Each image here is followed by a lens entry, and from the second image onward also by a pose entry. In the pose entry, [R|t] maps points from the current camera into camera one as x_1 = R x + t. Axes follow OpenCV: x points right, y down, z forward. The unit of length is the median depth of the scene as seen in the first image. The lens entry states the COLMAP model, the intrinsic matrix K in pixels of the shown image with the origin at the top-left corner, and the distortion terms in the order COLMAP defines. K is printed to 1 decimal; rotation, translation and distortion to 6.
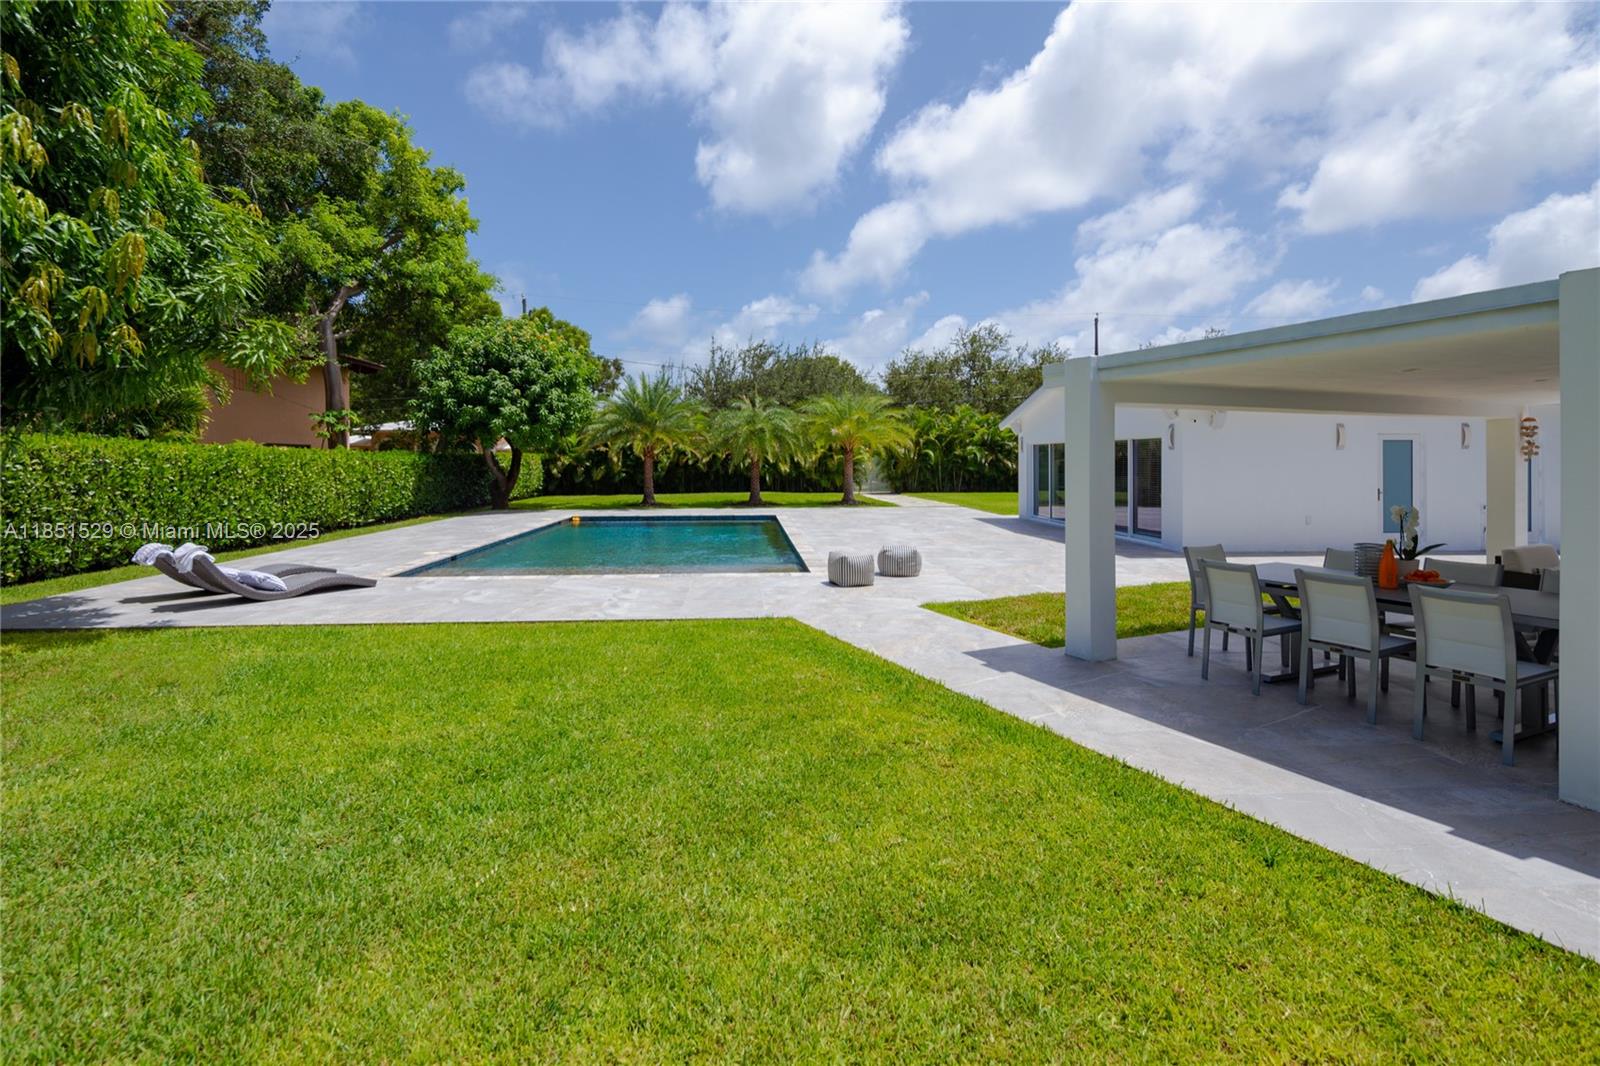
lens RADIAL K [[783.0, 0, 803.4], [0, 783.0, 480.7], [0, 0, 1]] dist [-0.001033, -0.000613]
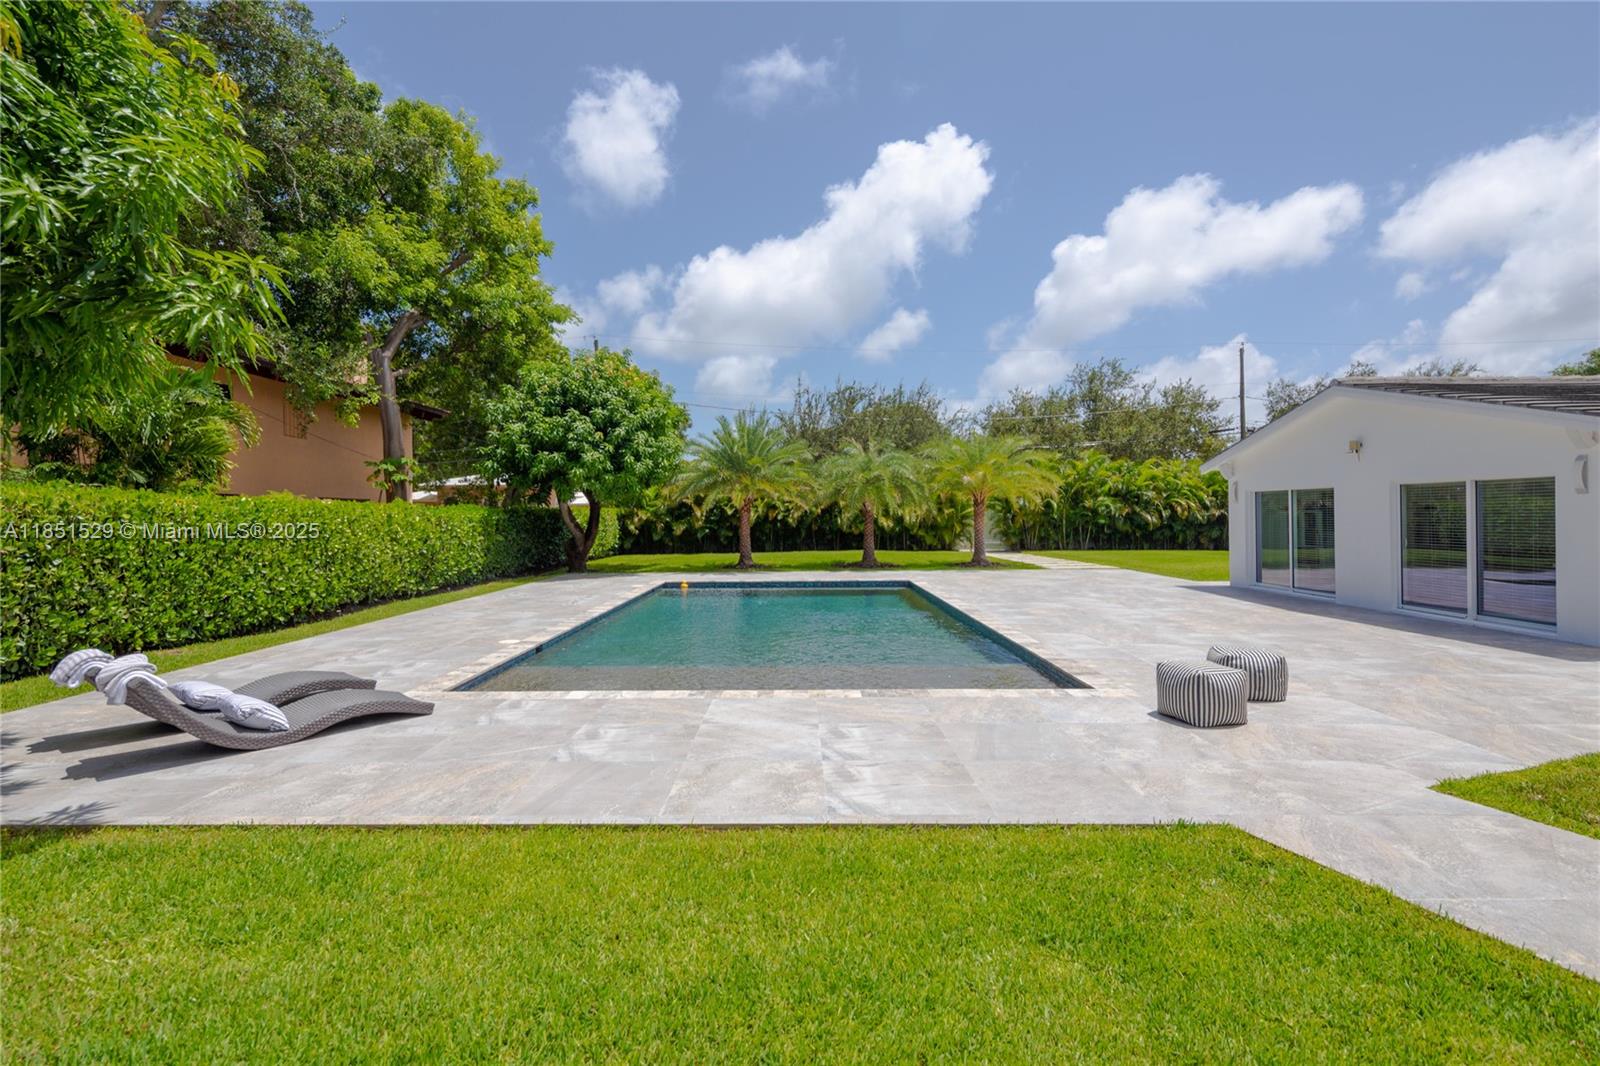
lens RADIAL K [[783.0, 0, 799.2], [0, 783.0, 531.4], [0, 0, 1]] dist [-0.001033, -0.000613]
pose [[0.997334, -0.003685, -0.072880, -0.087408], [0.003305, 0.999980, -0.005340, -0.003408], [0.072898, 0.005085, 0.997326, 0.167017]]
